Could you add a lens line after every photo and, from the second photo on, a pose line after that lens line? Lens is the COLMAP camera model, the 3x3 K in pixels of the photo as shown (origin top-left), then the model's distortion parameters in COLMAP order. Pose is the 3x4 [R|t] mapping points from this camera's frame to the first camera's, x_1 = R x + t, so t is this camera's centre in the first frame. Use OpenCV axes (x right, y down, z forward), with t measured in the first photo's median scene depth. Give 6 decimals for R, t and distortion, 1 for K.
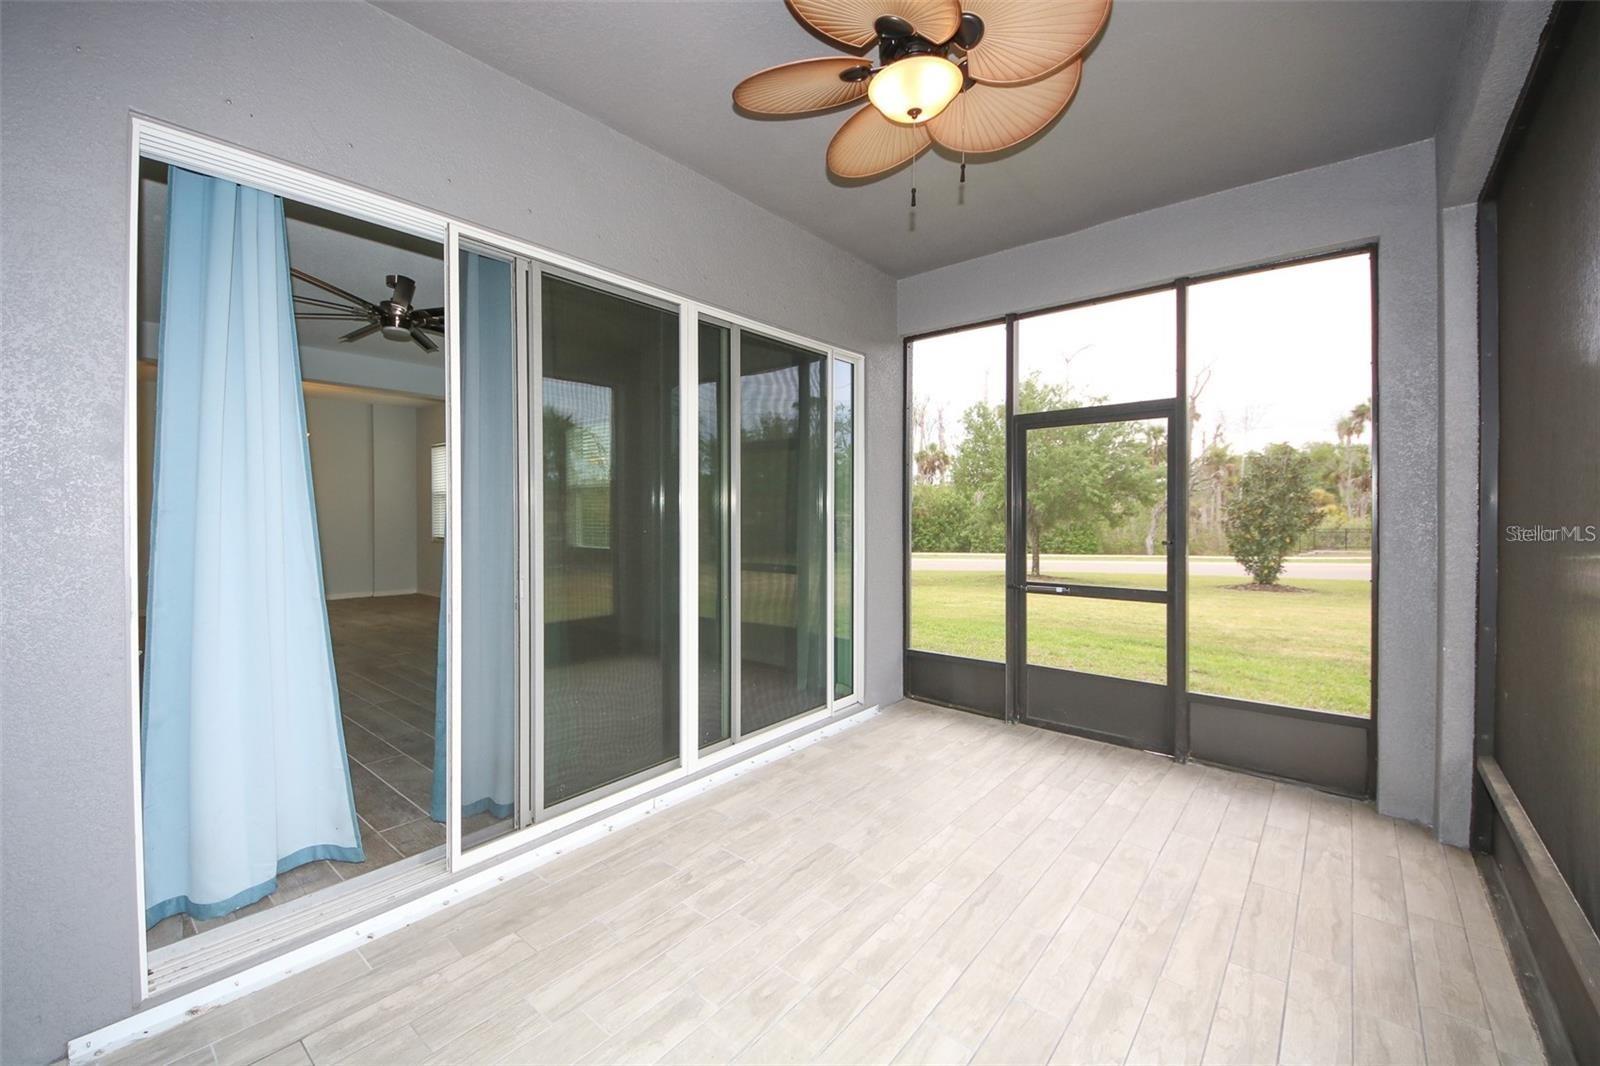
lens RADIAL K [[617.0, 0, 790.2], [0, 617.0, 529.9], [0, 0, 1]] dist [0.025563, -0.015932]
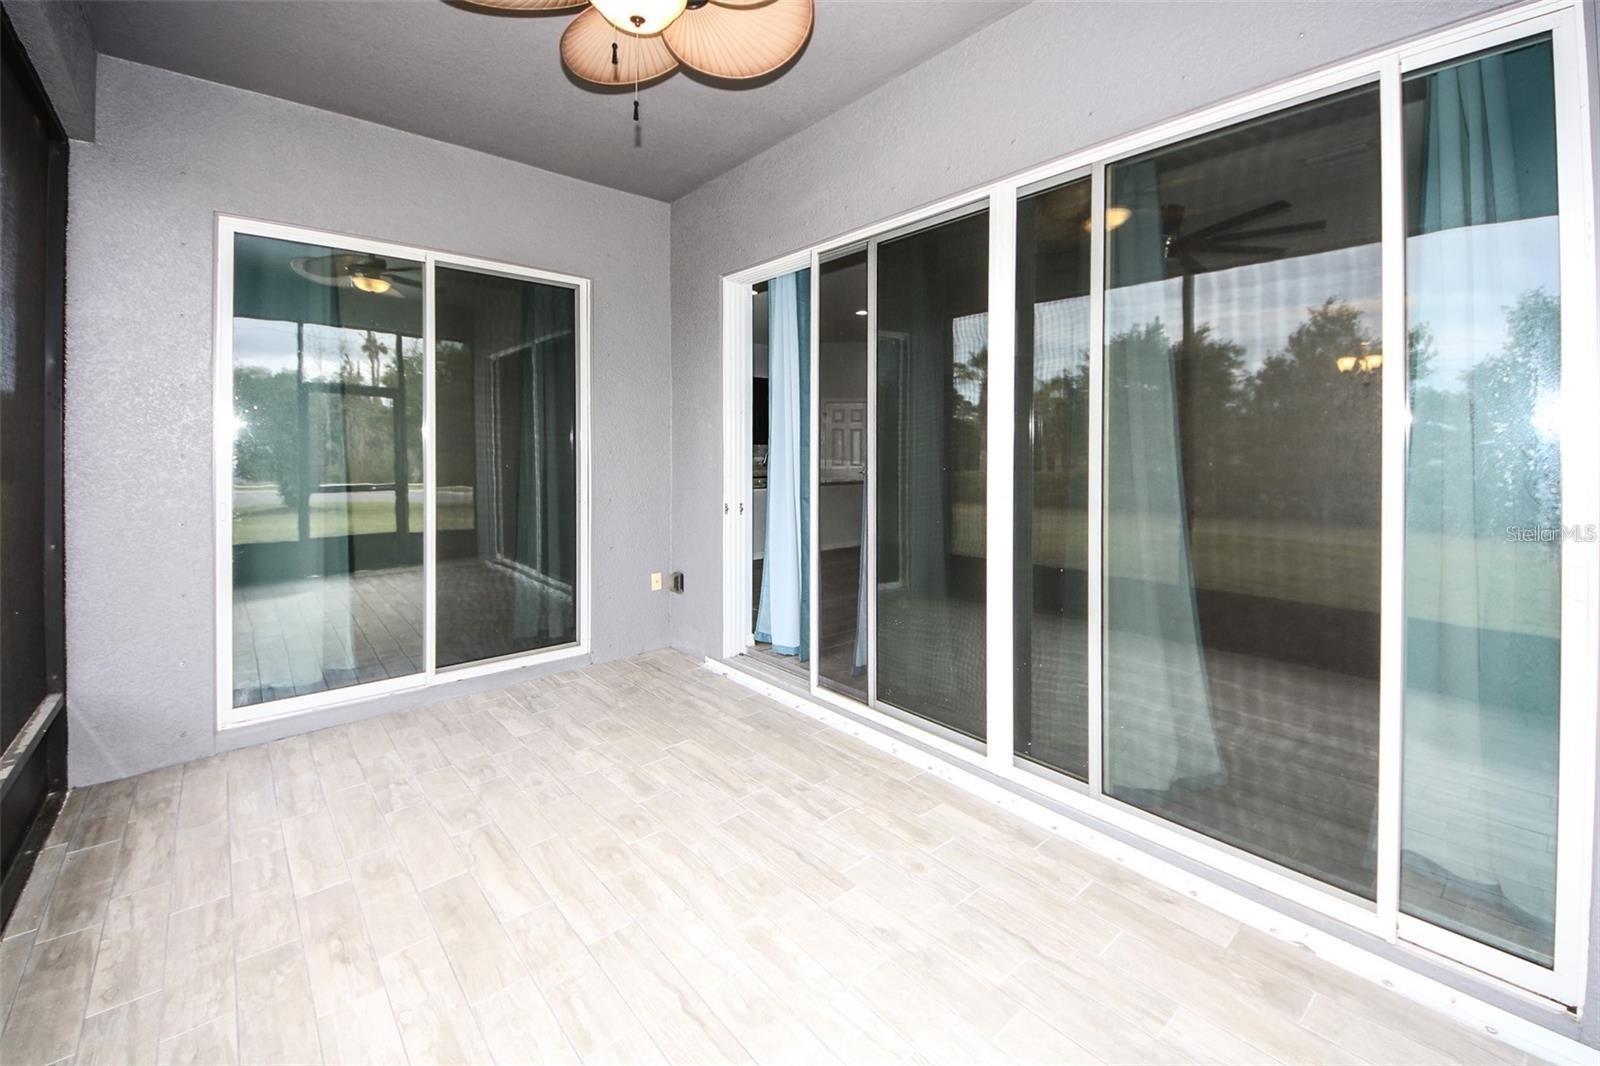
lens RADIAL K [[659.9, 0, 800.9], [0, 659.9, 450.4], [0, 0, 1]] dist [0.030808, -0.019955]
pose [[-0.133560, 0.005929, -0.991023, 0.974027], [-0.036592, 0.999271, 0.010909, -0.031894], [0.990365, 0.037720, -0.133246, 1.146746]]
